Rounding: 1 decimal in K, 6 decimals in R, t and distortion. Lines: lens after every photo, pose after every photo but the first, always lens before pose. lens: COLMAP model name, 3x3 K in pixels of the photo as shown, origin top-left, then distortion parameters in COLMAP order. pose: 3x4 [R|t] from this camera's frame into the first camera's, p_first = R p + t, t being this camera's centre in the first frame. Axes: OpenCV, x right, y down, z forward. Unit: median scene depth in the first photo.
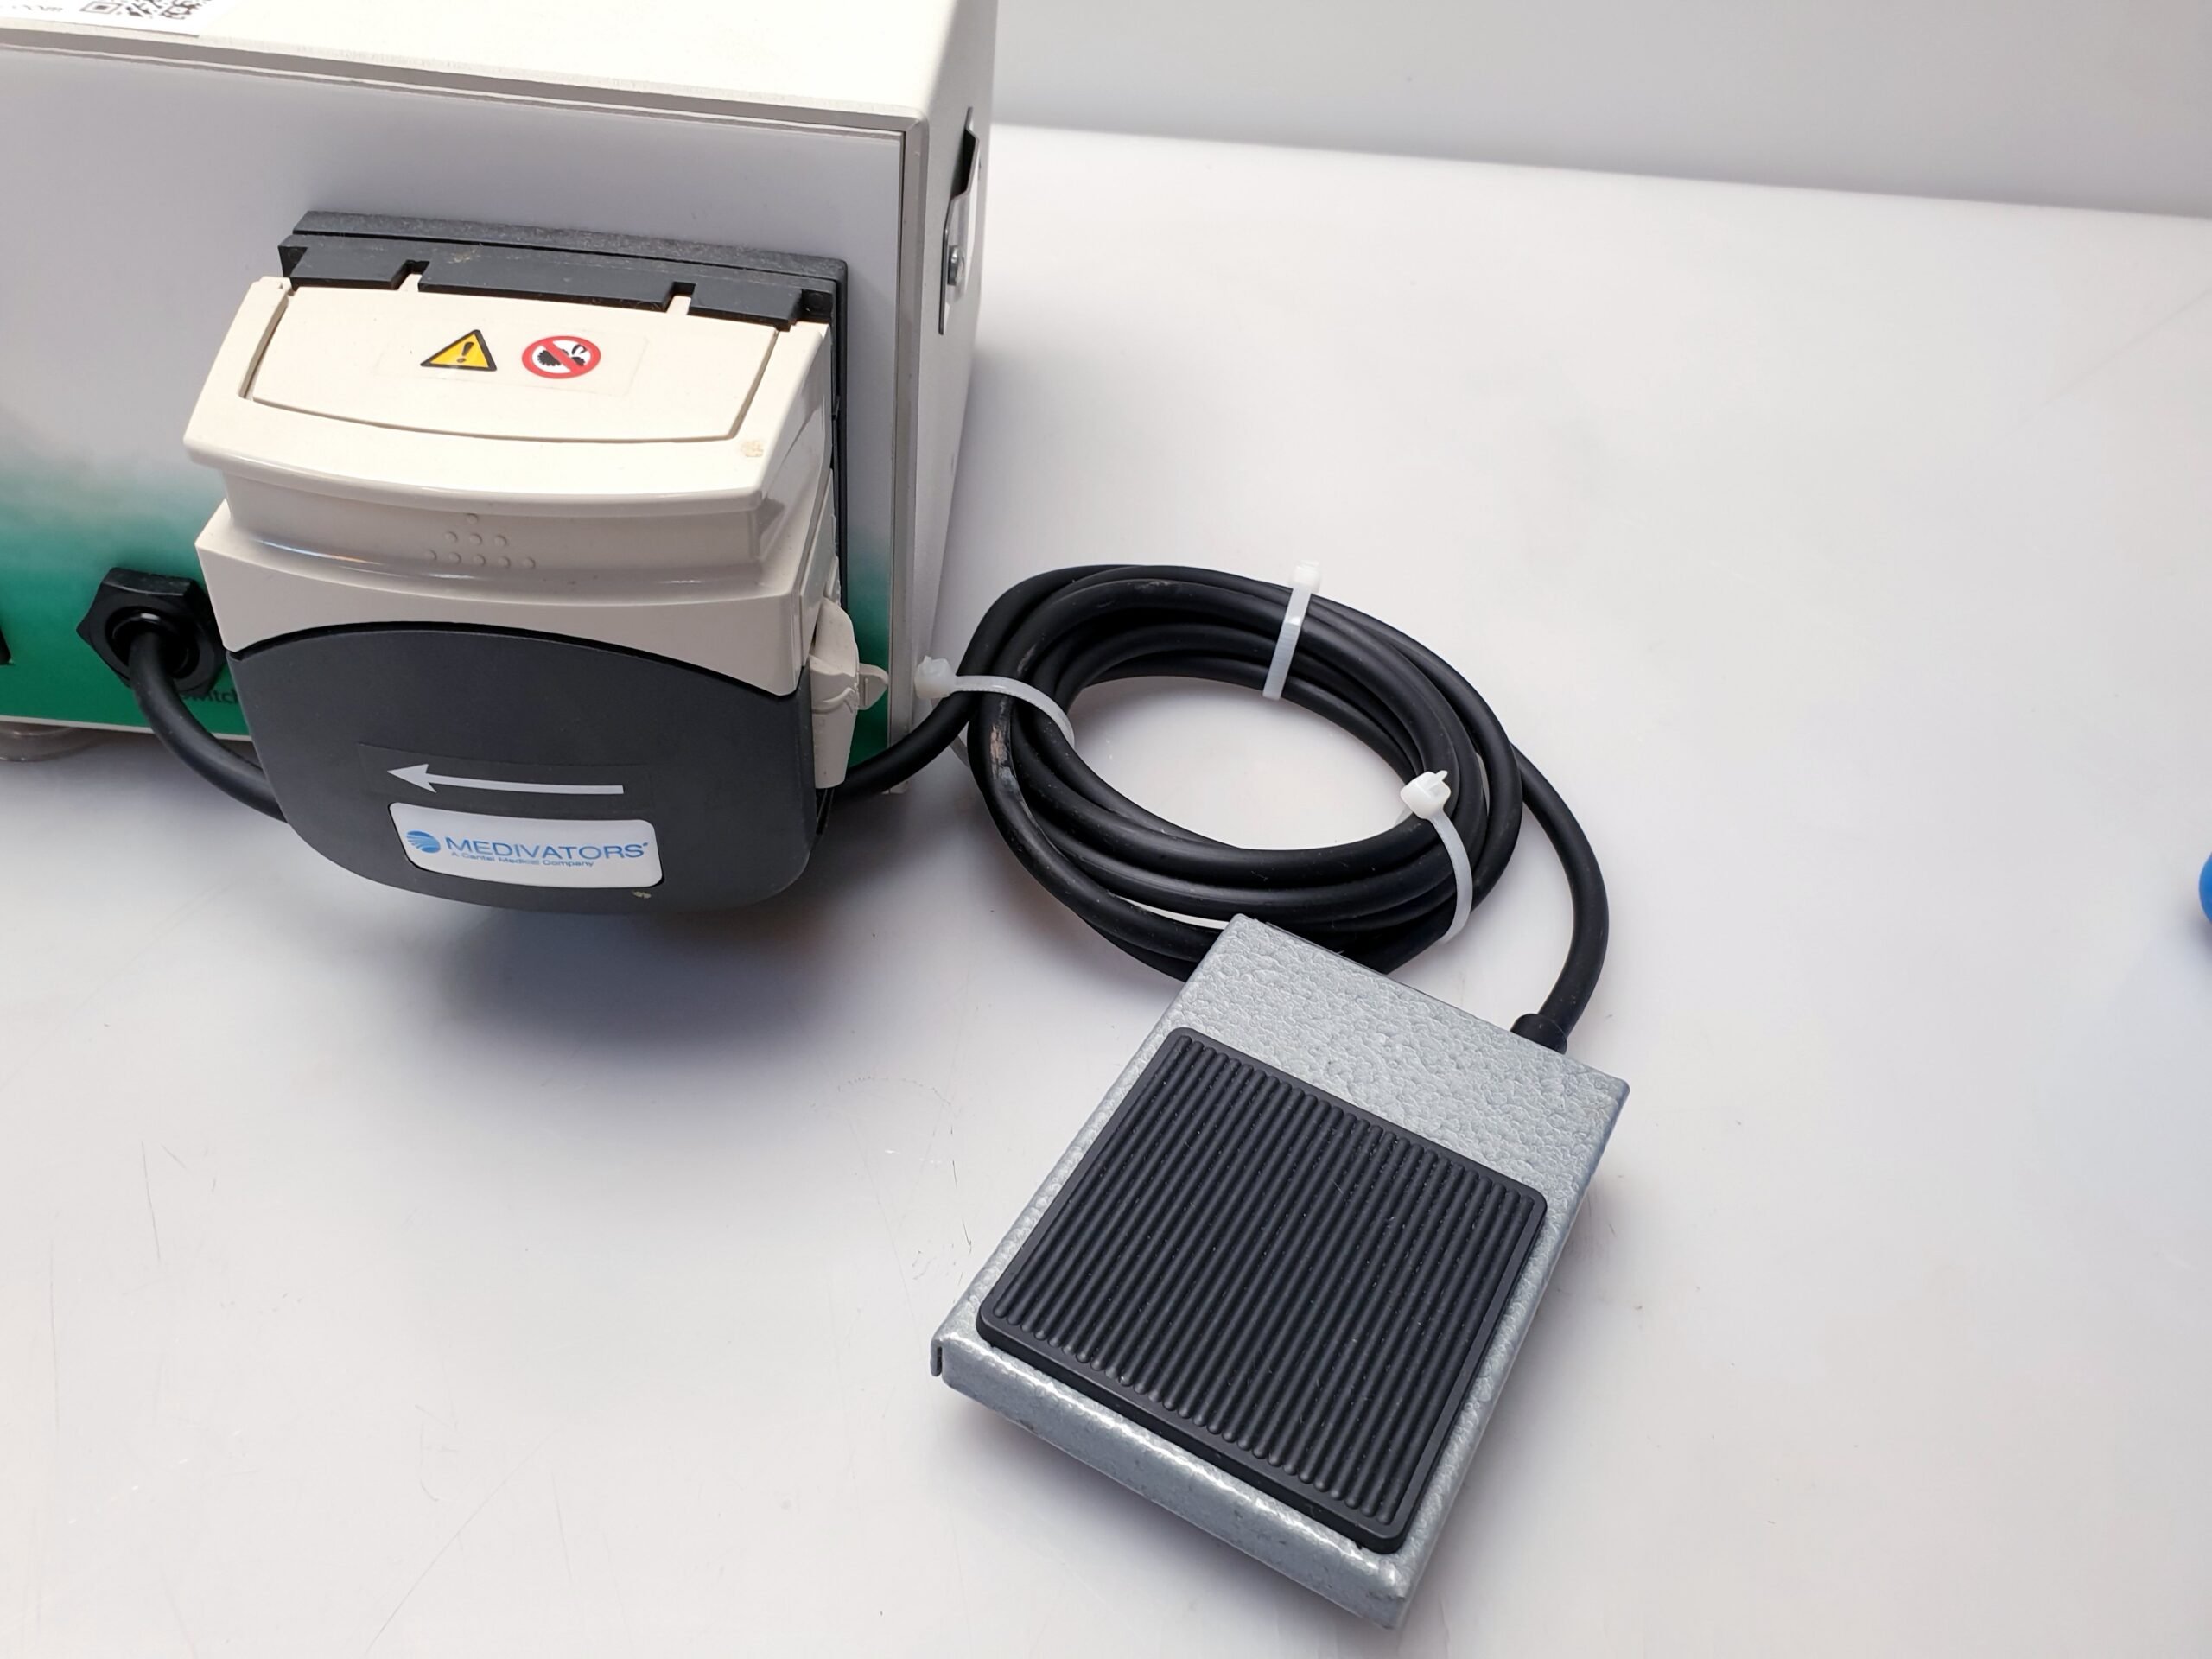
lens RADIAL K [[1663.3, 0, 1072.6], [0, 1663.3, 805.6], [0, 0, 1]] dist [-0.005106, -0.002801]
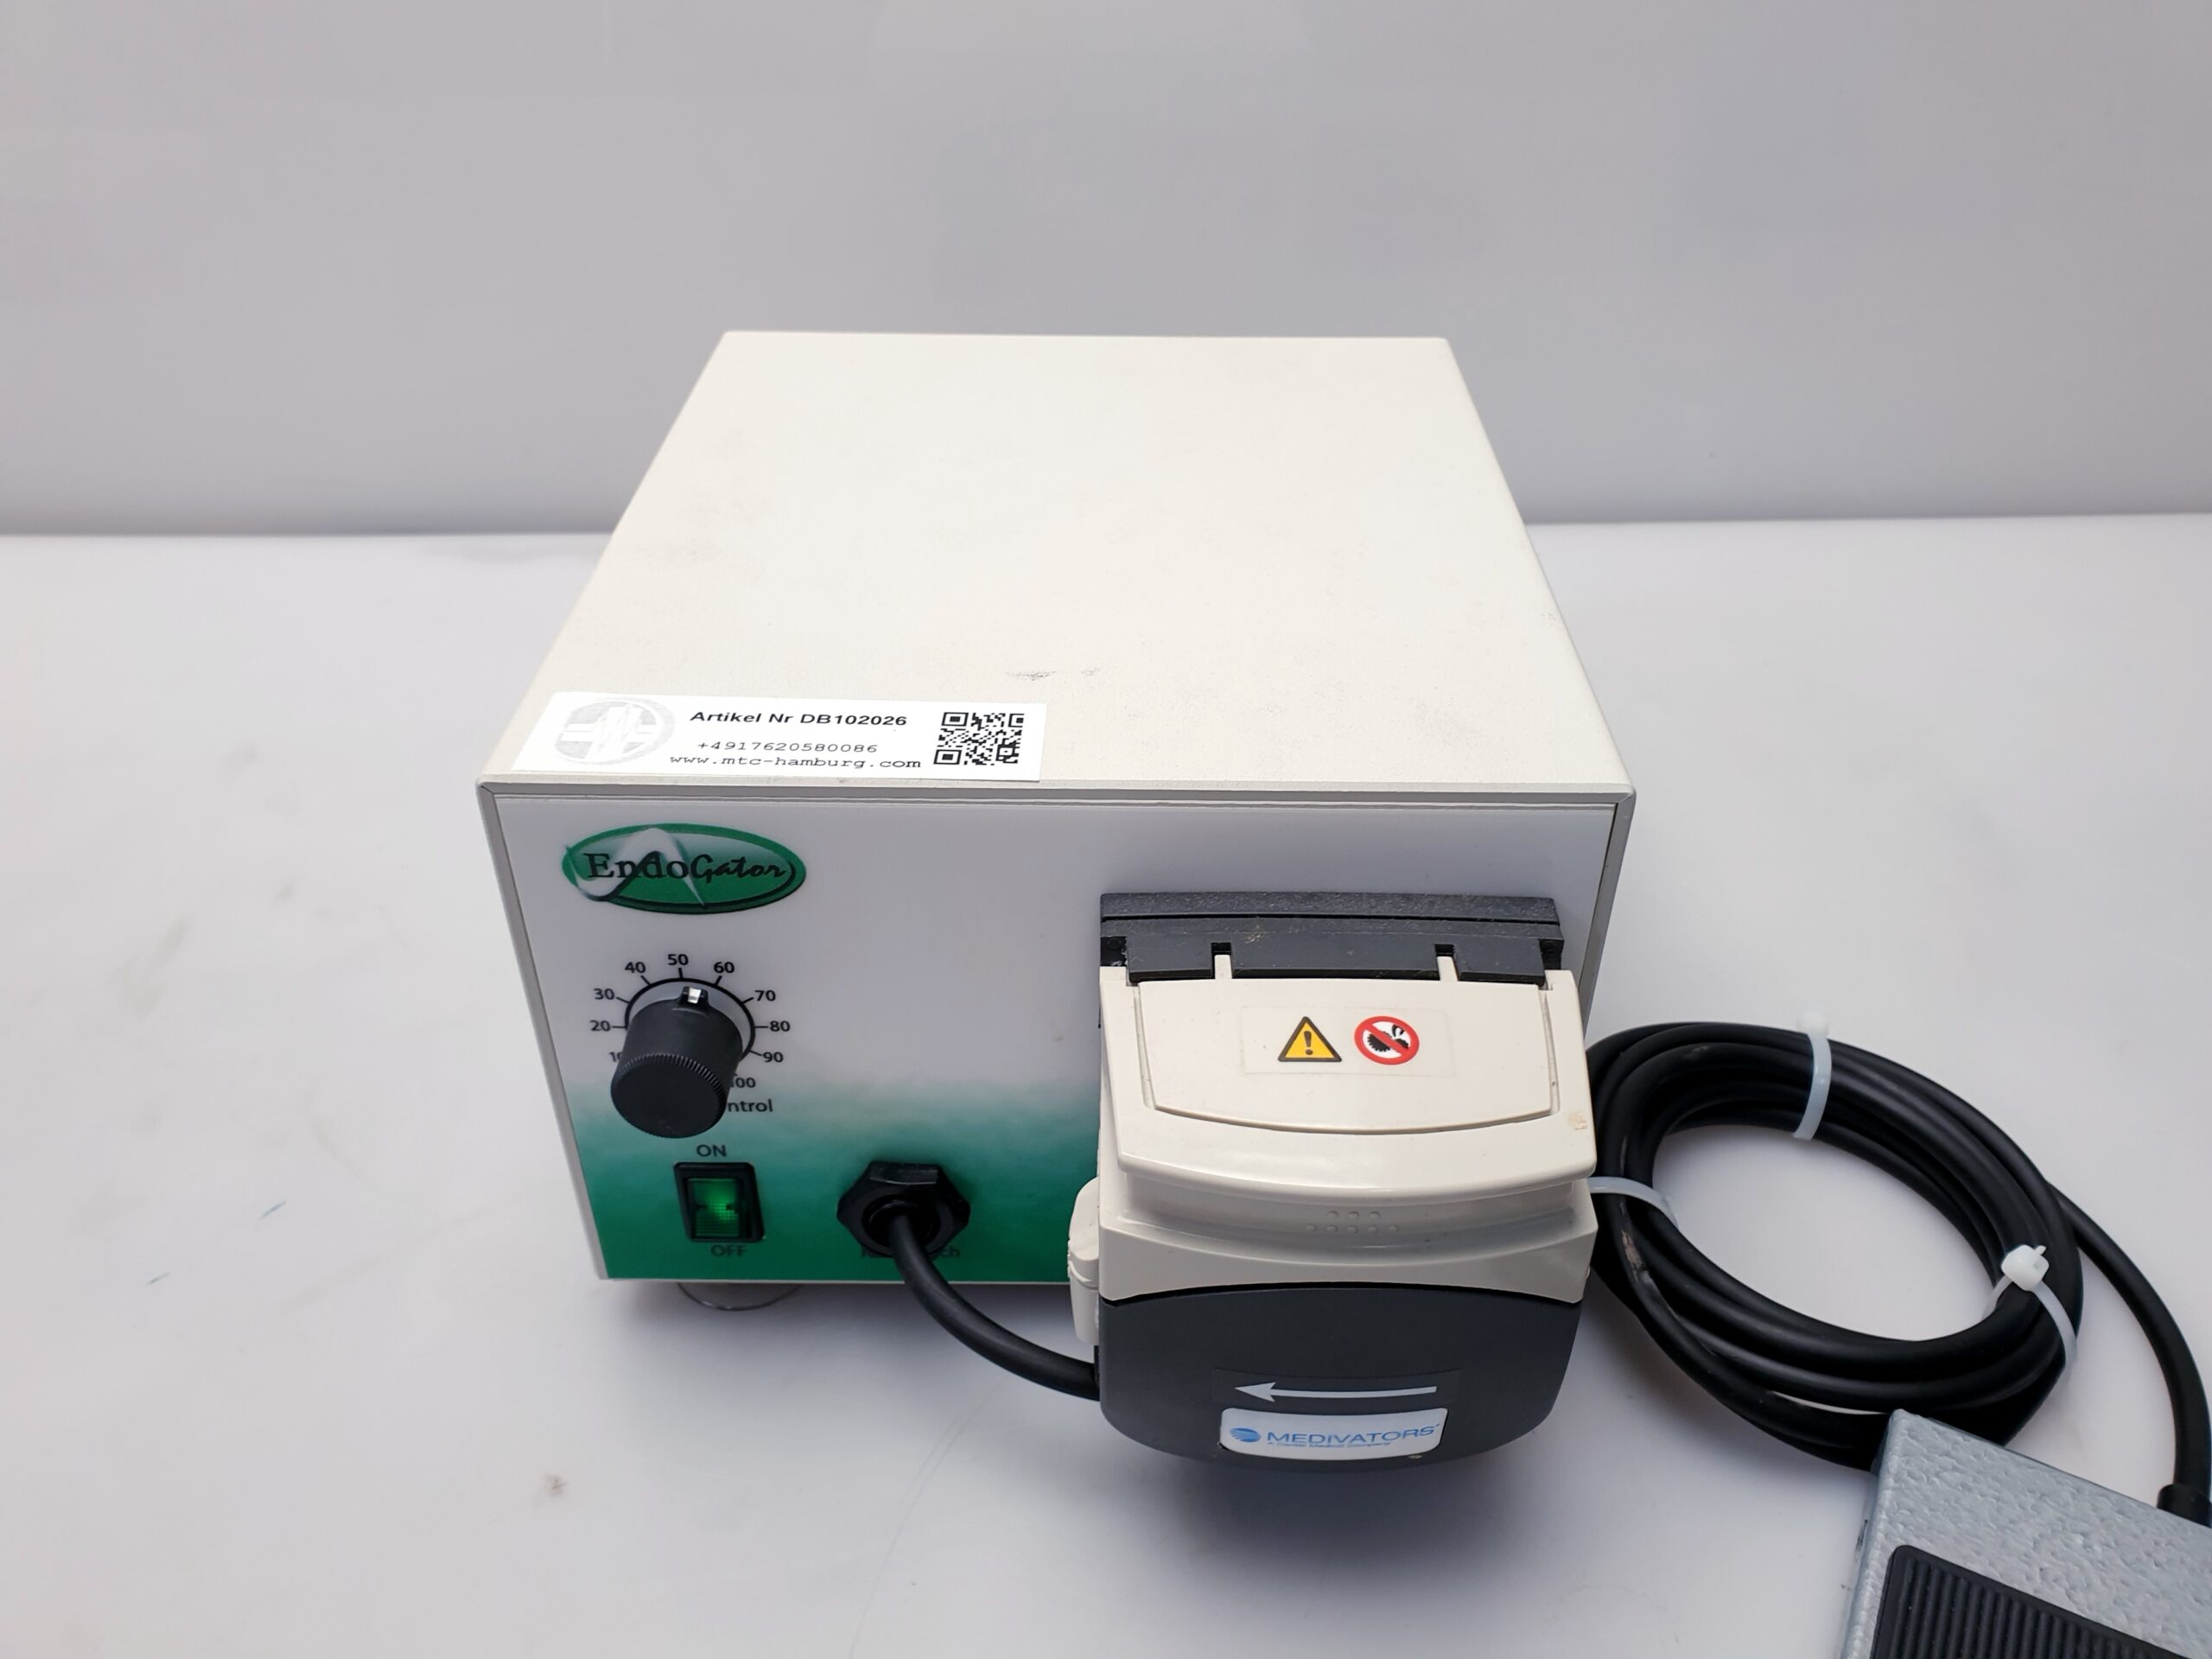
lens RADIAL K [[1668.1, 0, 1154.5], [0, 1668.1, 802.7], [0, 0, 1]] dist [0.048099, -0.061127]
pose [[0.996586, -0.077873, -0.027438, -0.360007], [0.074213, 0.990511, -0.115678, -0.262817], [0.036186, 0.113246, 0.992908, -0.191827]]
